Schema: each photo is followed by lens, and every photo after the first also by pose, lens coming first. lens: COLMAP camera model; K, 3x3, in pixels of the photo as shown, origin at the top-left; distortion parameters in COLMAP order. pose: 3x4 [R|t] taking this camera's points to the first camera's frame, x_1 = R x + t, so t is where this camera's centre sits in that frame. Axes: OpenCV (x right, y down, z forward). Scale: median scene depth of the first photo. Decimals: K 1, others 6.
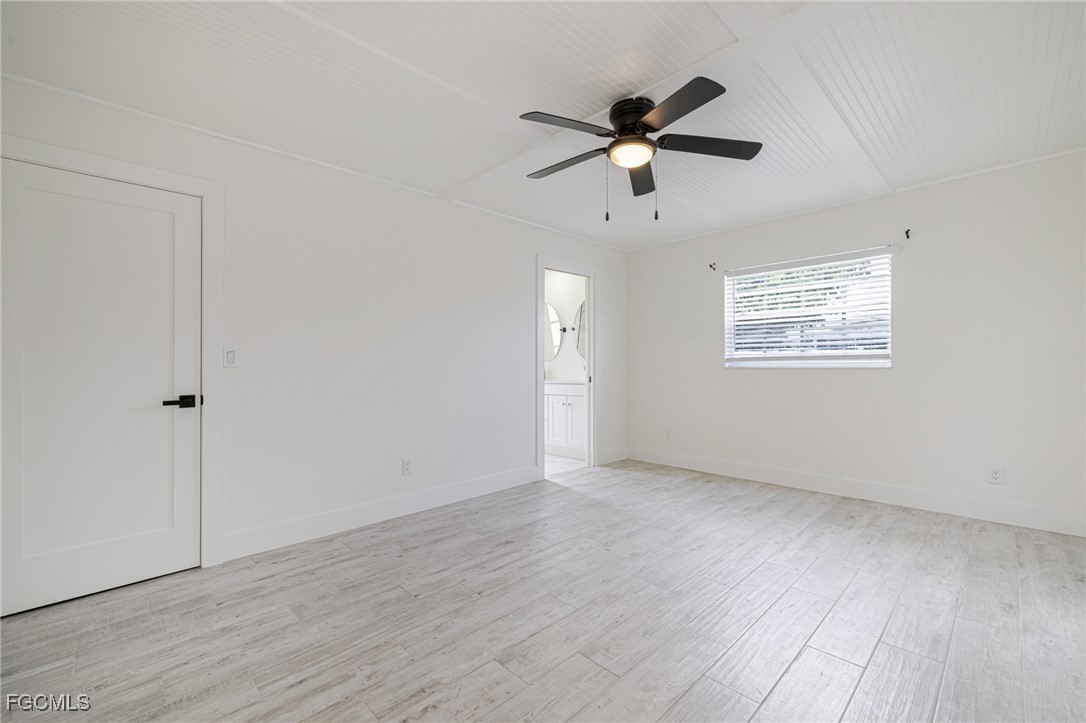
lens RADIAL K [[458.7, 0, 543.1], [0, 458.7, 357.8], [0, 0, 1]] dist [0.000324, 0.000421]
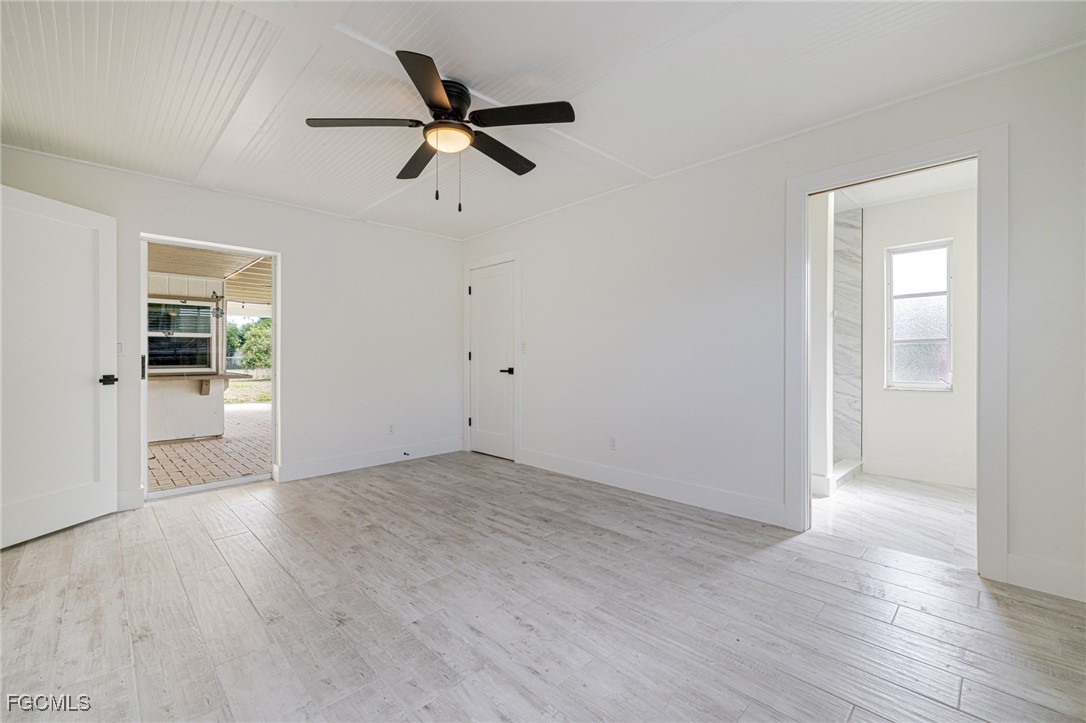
lens RADIAL K [[458.7, 0, 543.1], [0, 458.7, 357.8], [0, 0, 1]] dist [0.000324, 0.000421]
pose [[0.002023, 0.014779, -0.999889, 1.043331], [0.018285, 0.999723, 0.014813, 0.014307], [0.999831, -0.018313, 0.001752, 1.071760]]
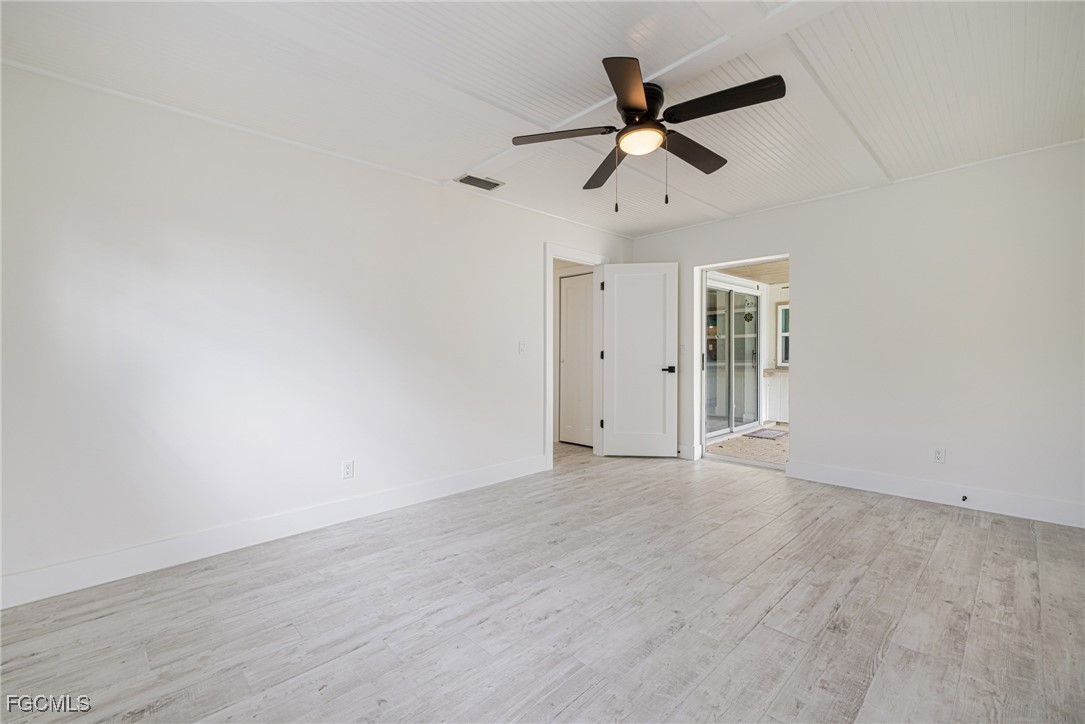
lens RADIAL K [[458.3, 0, 542.6], [0, 458.3, 358.3], [0, 0, 1]] dist [0.000324, 0.000421]
pose [[-0.999780, 0.016025, 0.013560, 0.343012], [0.015973, 0.999865, -0.003949, 0.022145], [-0.013621, -0.003731, -0.999900, 1.771366]]
